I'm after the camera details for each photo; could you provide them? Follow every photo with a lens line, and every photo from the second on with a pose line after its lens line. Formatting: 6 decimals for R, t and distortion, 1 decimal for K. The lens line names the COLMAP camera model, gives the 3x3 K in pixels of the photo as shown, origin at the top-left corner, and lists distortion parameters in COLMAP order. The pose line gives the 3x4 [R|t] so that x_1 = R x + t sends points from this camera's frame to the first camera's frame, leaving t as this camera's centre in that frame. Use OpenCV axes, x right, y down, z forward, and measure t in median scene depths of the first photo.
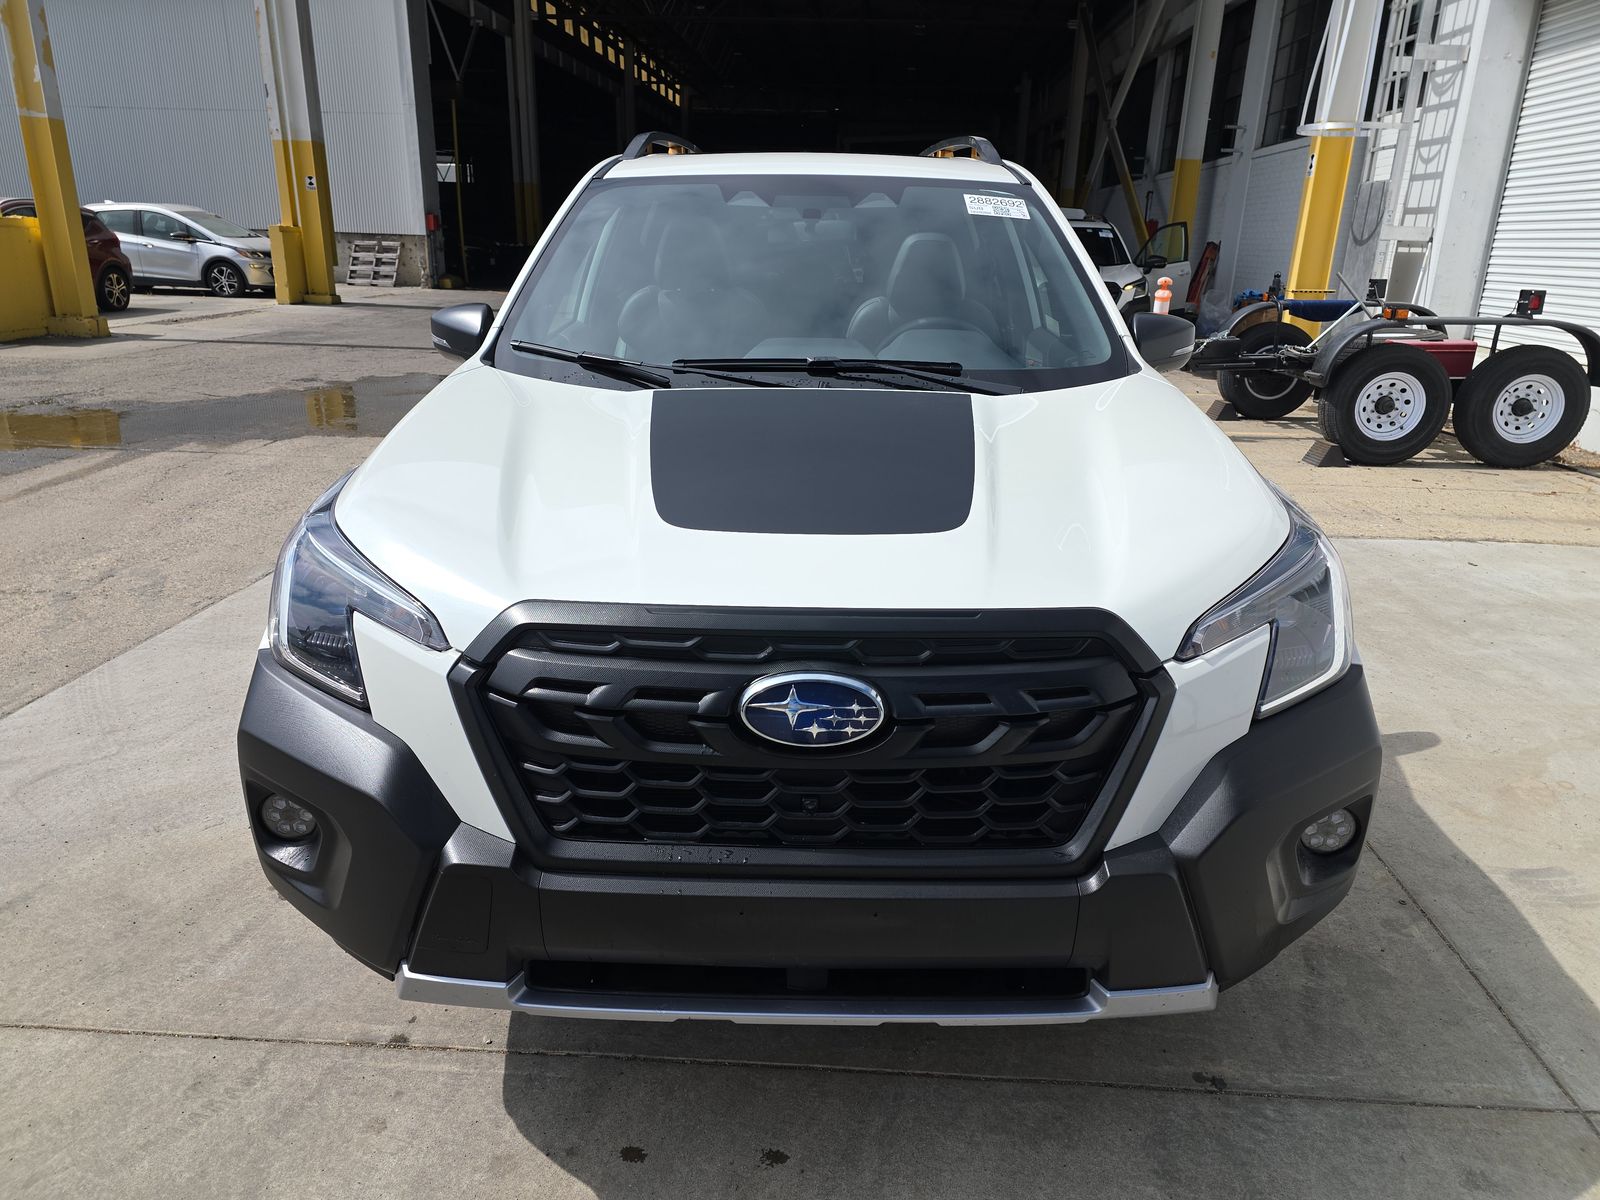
lens RADIAL K [[1069.0, 0, 800.0], [0, 1069.0, 600.0], [0, 0, 1]] dist [0.032790, -0.027404]
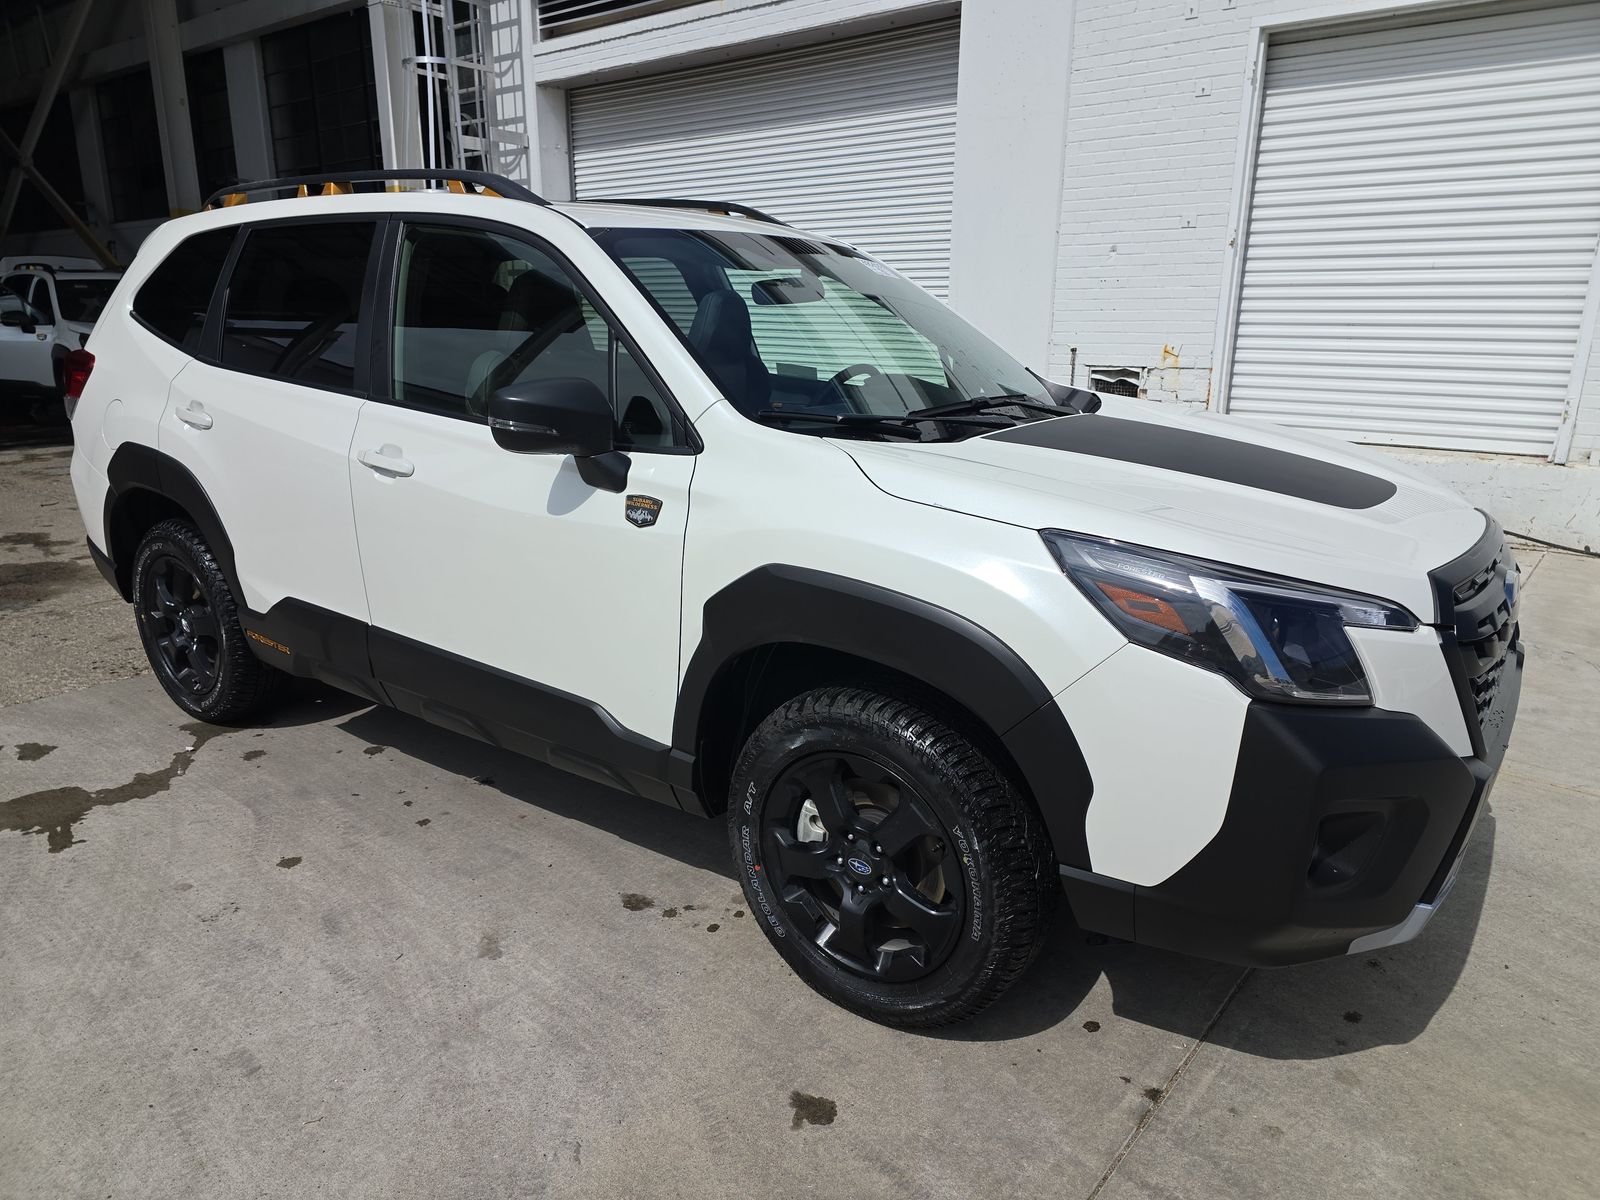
lens RADIAL K [[1069.0, 0, 800.0], [0, 1069.0, 600.0], [0, 0, 1]] dist [0.032790, -0.027404]
pose [[0.584540, -0.222454, 0.780274, -0.239178], [0.258237, 0.962680, 0.081000, -0.037129], [-0.769173, 0.154148, 0.620170, 0.110085]]
